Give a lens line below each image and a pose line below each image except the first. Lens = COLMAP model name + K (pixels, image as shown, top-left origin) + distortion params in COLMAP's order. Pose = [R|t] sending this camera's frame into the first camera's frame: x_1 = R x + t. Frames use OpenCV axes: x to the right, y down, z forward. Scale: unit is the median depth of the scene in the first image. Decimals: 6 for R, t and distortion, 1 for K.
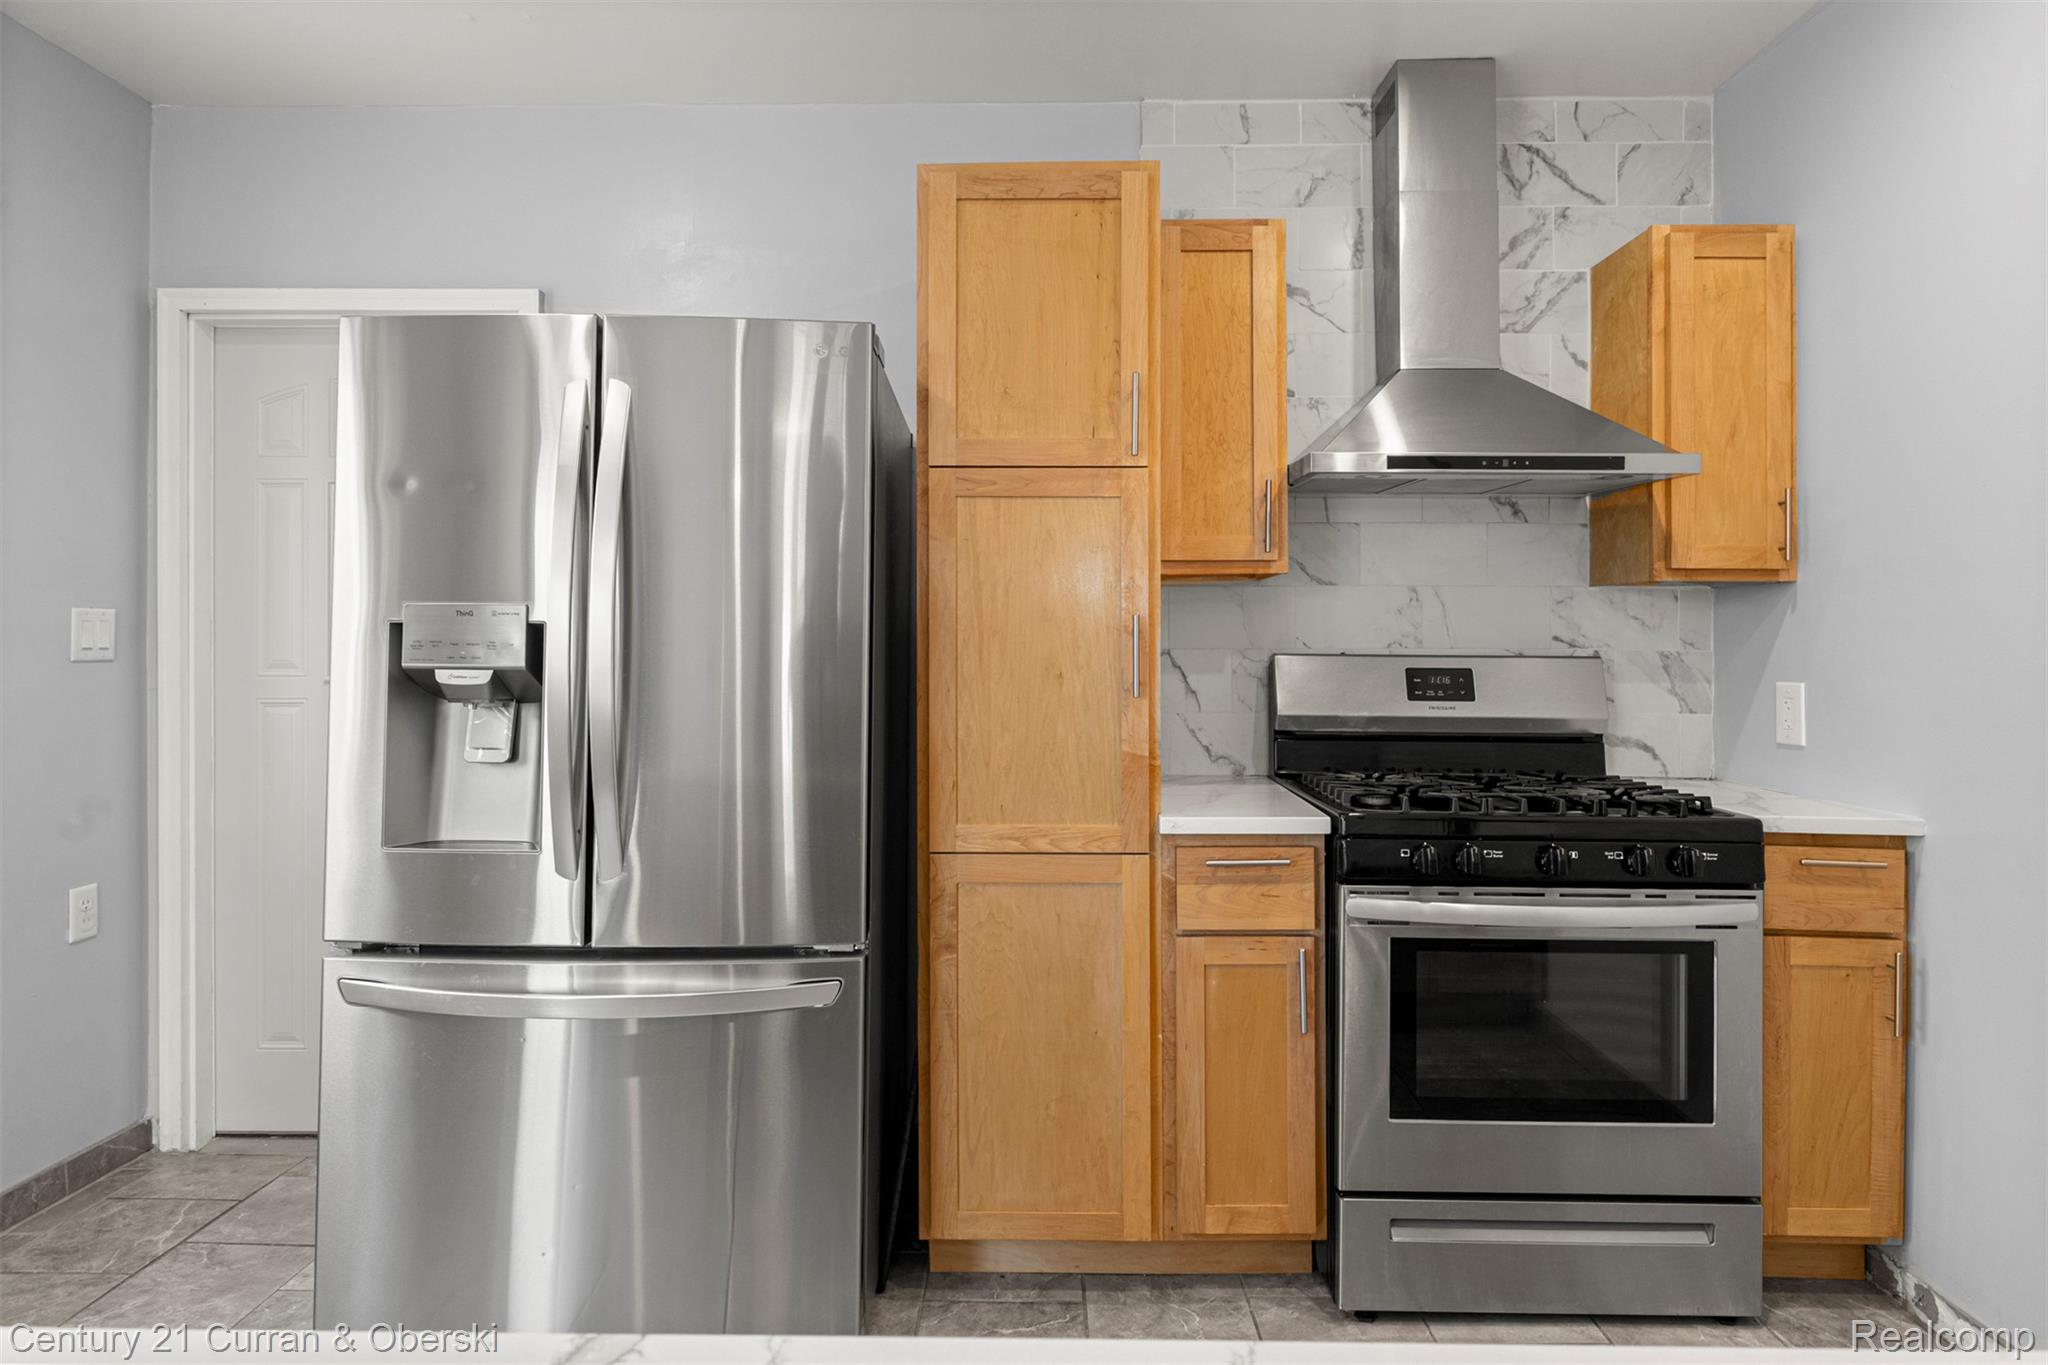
lens RADIAL K [[1134.2, 0, 1017.9], [0, 1134.2, 665.4], [0, 0, 1]] dist [-0.016278, -0.000624]
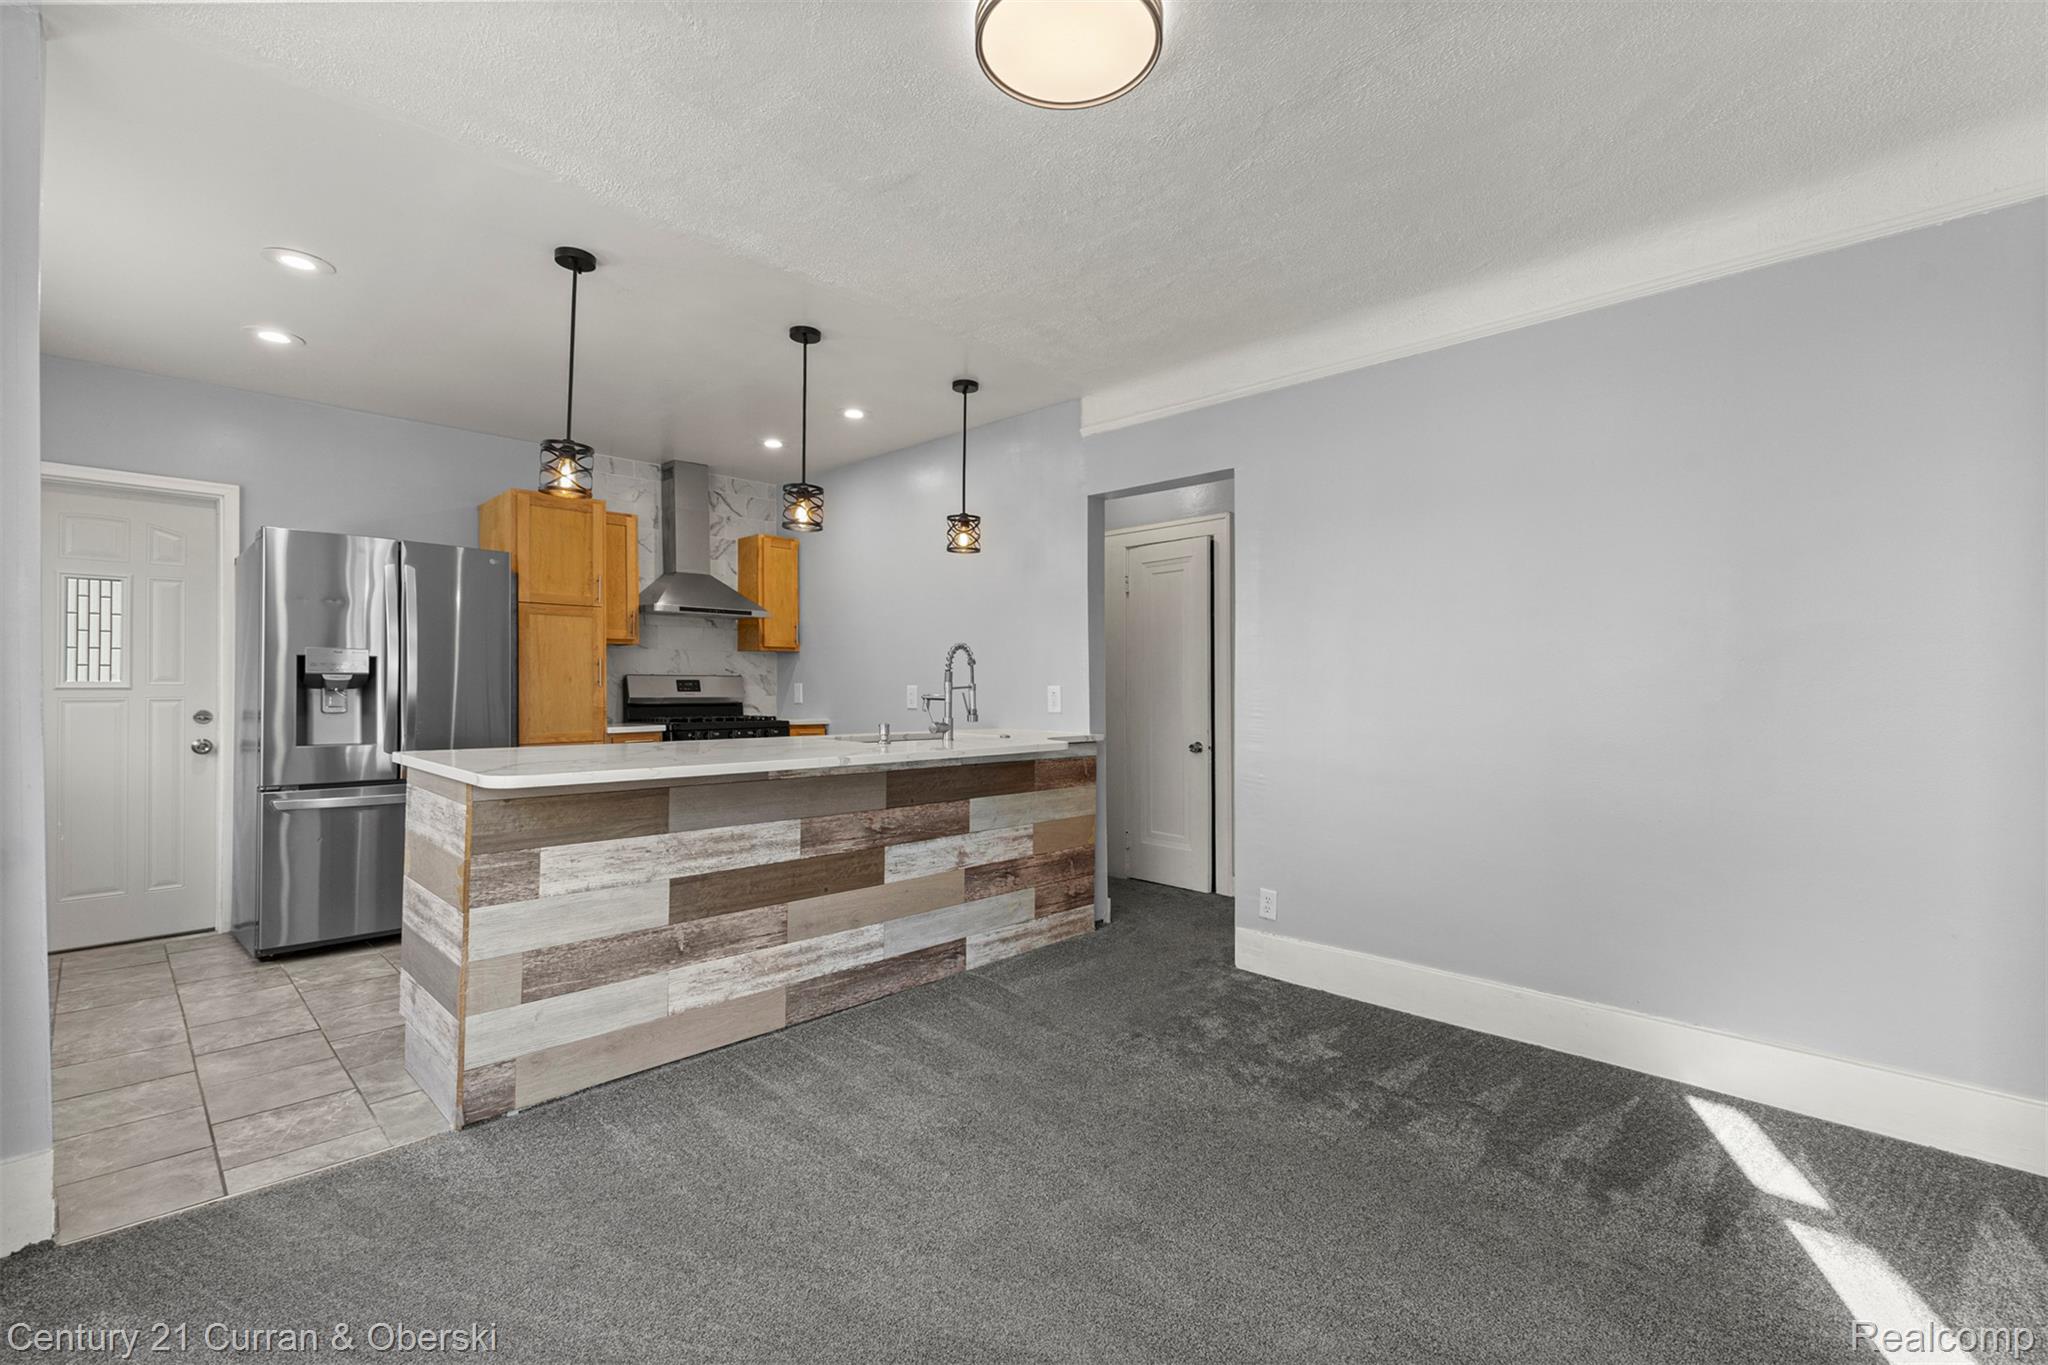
lens RADIAL K [[890.5, 0, 1018.4], [0, 890.5, 682.6], [0, 0, 1]] dist [0.002898, 0.000156]
pose [[0.680386, 0.004229, 0.732842, -0.691093], [0.008527, 0.999870, -0.013687, 0.047011], [-0.732804, 0.015562, 0.680261, -1.099765]]
